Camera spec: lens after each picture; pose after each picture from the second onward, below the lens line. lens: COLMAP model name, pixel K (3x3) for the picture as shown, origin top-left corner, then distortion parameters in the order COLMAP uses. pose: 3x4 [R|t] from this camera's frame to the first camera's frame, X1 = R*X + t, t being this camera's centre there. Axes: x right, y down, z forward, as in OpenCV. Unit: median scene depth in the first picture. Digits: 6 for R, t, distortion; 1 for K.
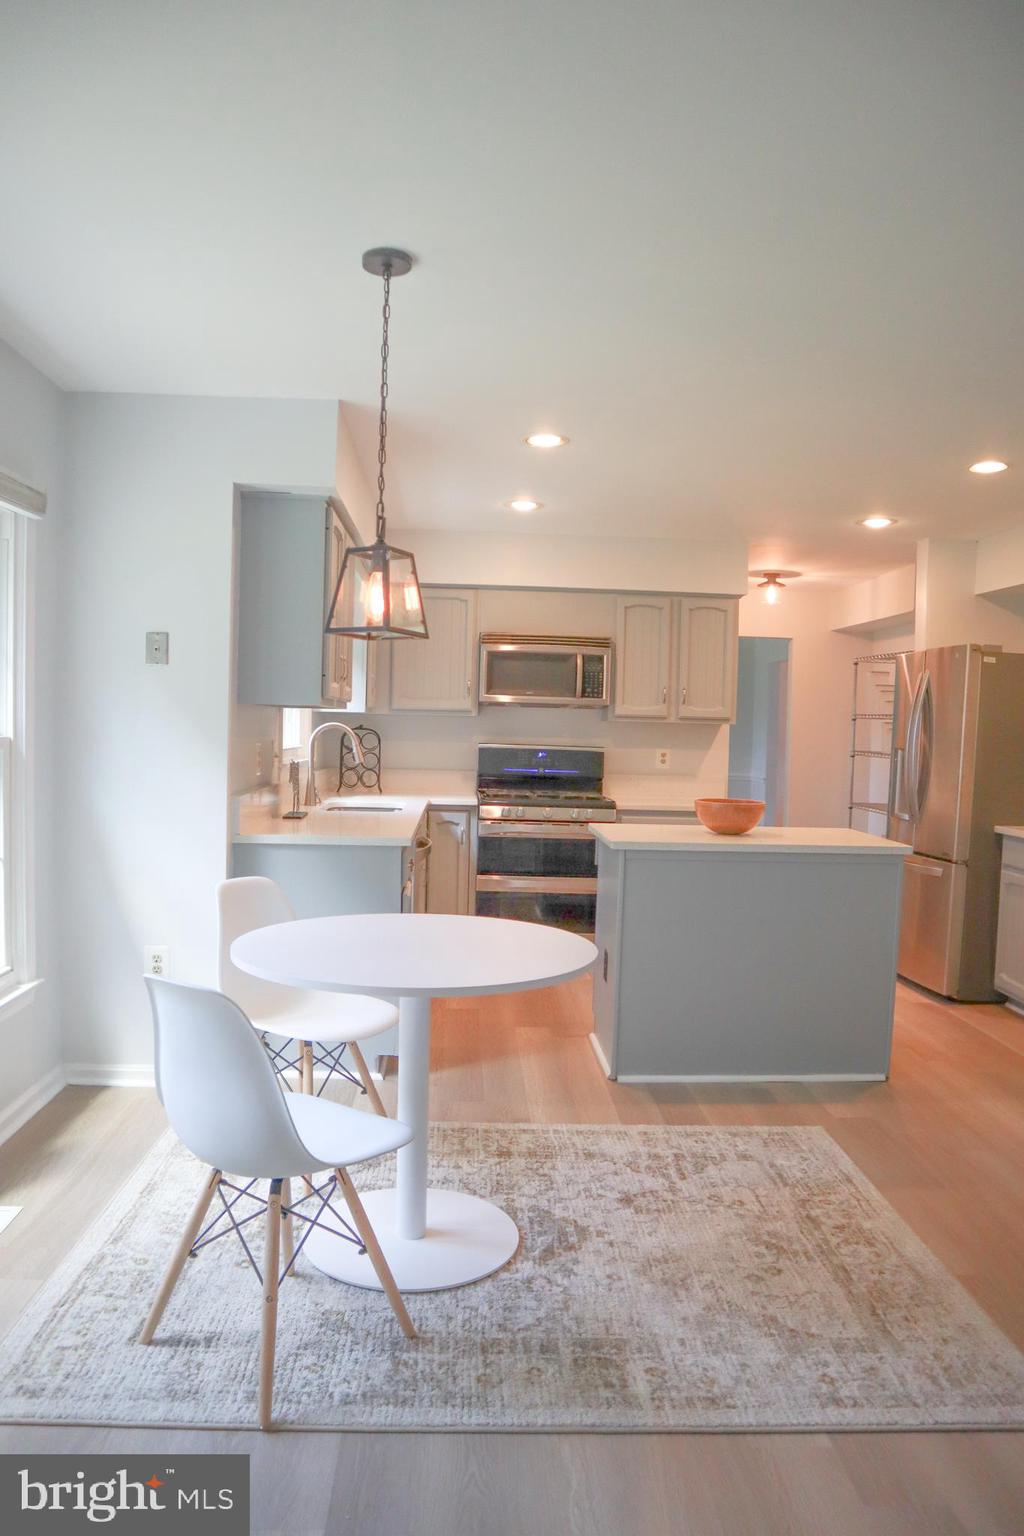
lens RADIAL K [[1055.4, 0, 512.0], [0, 1055.4, 768.0], [0, 0, 1]] dist [-0.049456, -0.000449]
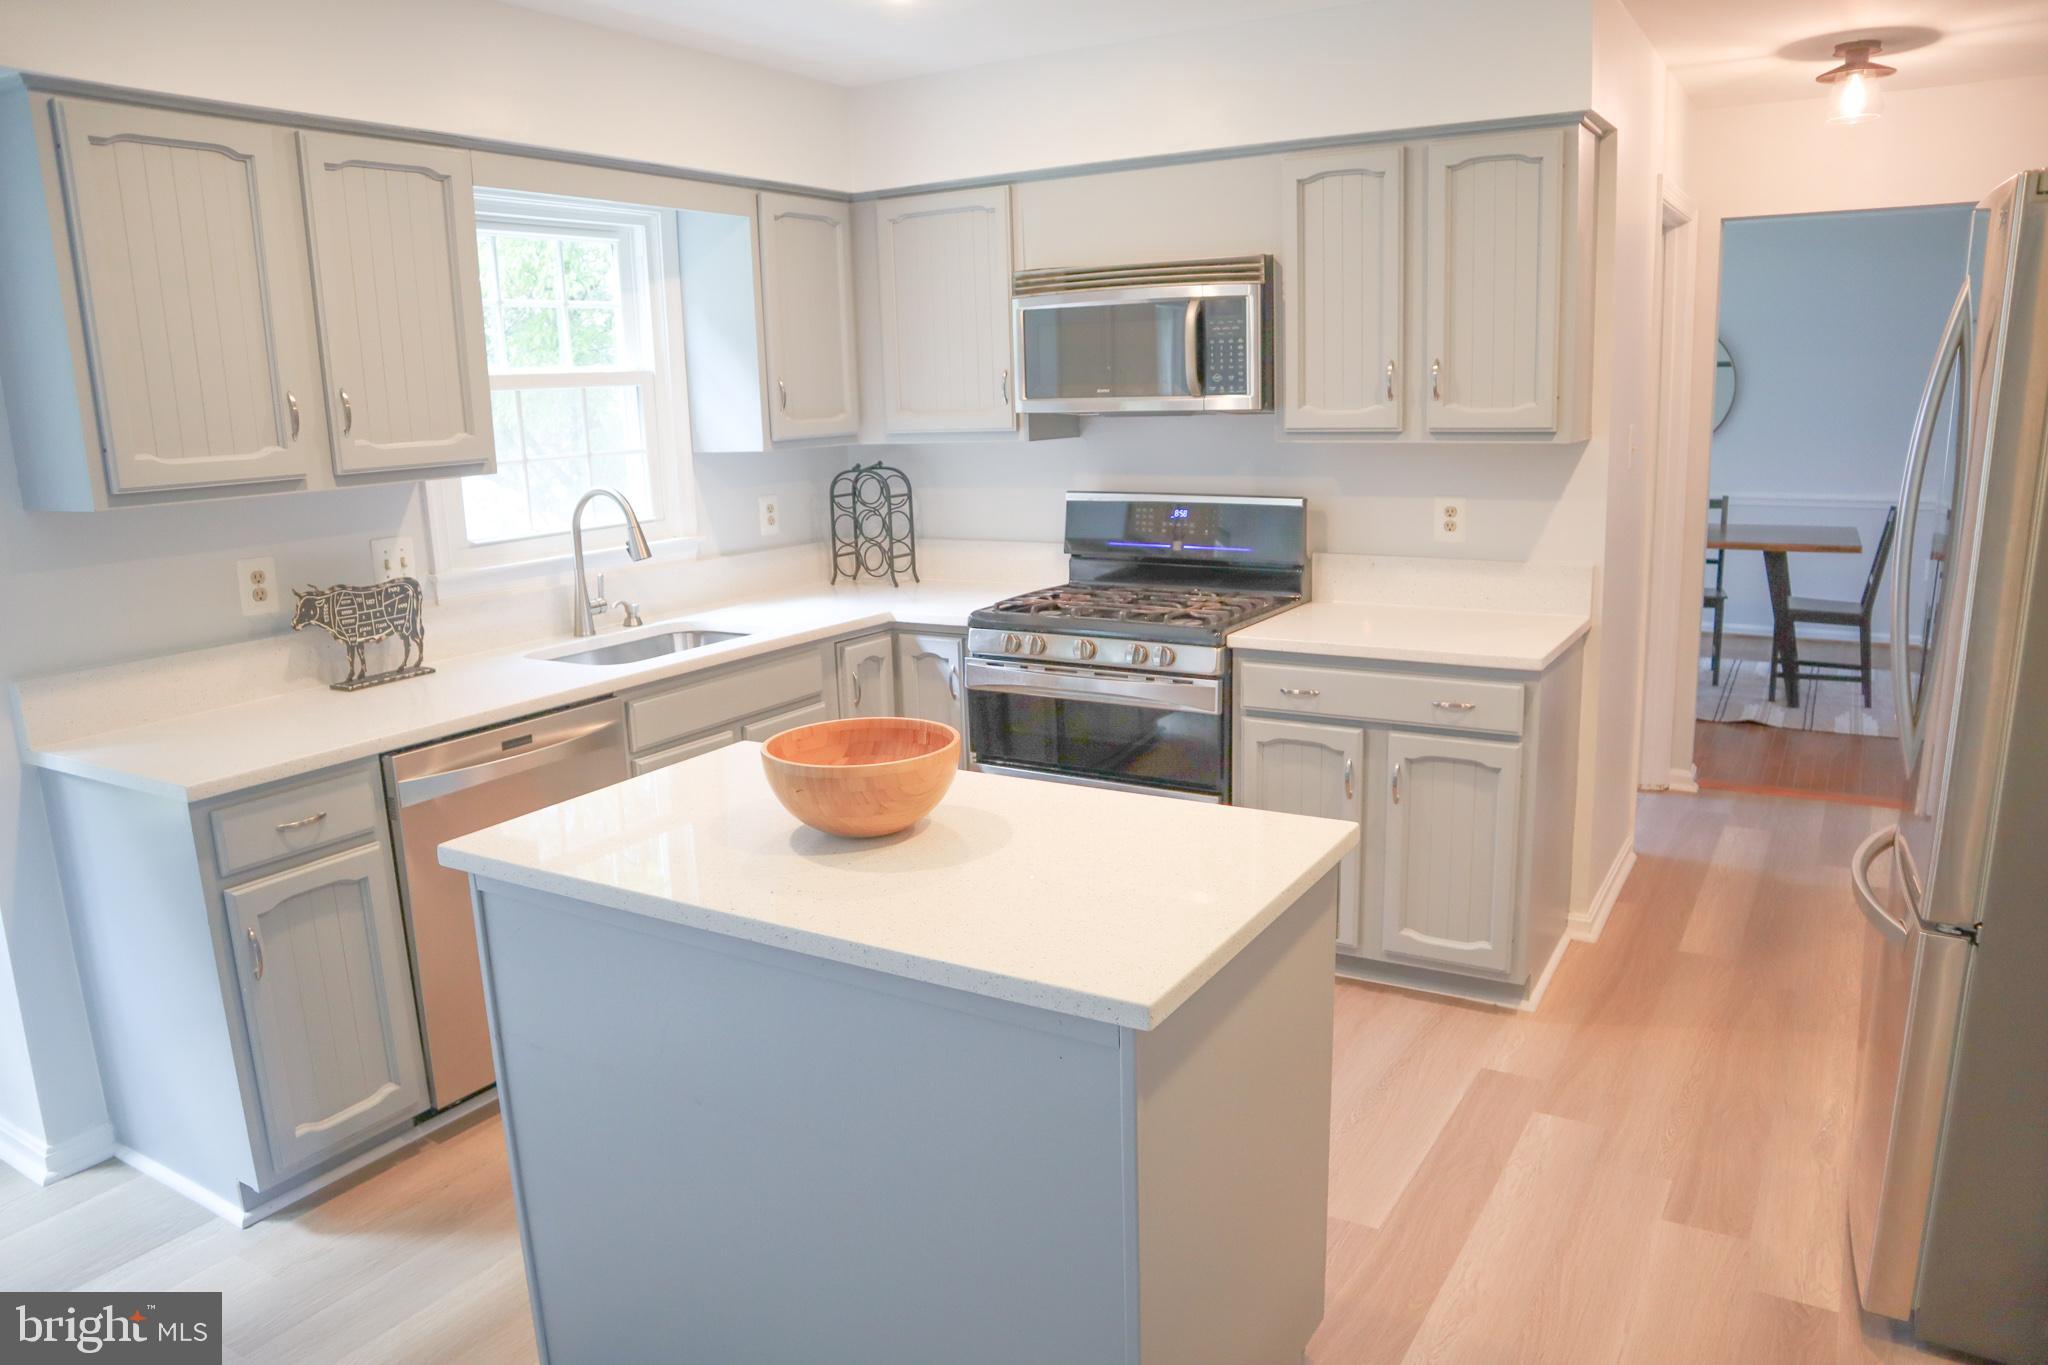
lens RADIAL K [[1407.2, 0, 1024.0], [0, 1407.2, 682.5], [0, 0, 1]] dist [-0.049456, -0.000449]
pose [[0.832848, 0.064840, -0.549690, 0.331755], [0.026033, 0.987427, 0.155917, -0.039021], [0.552889, -0.144166, 0.820689, 0.418143]]
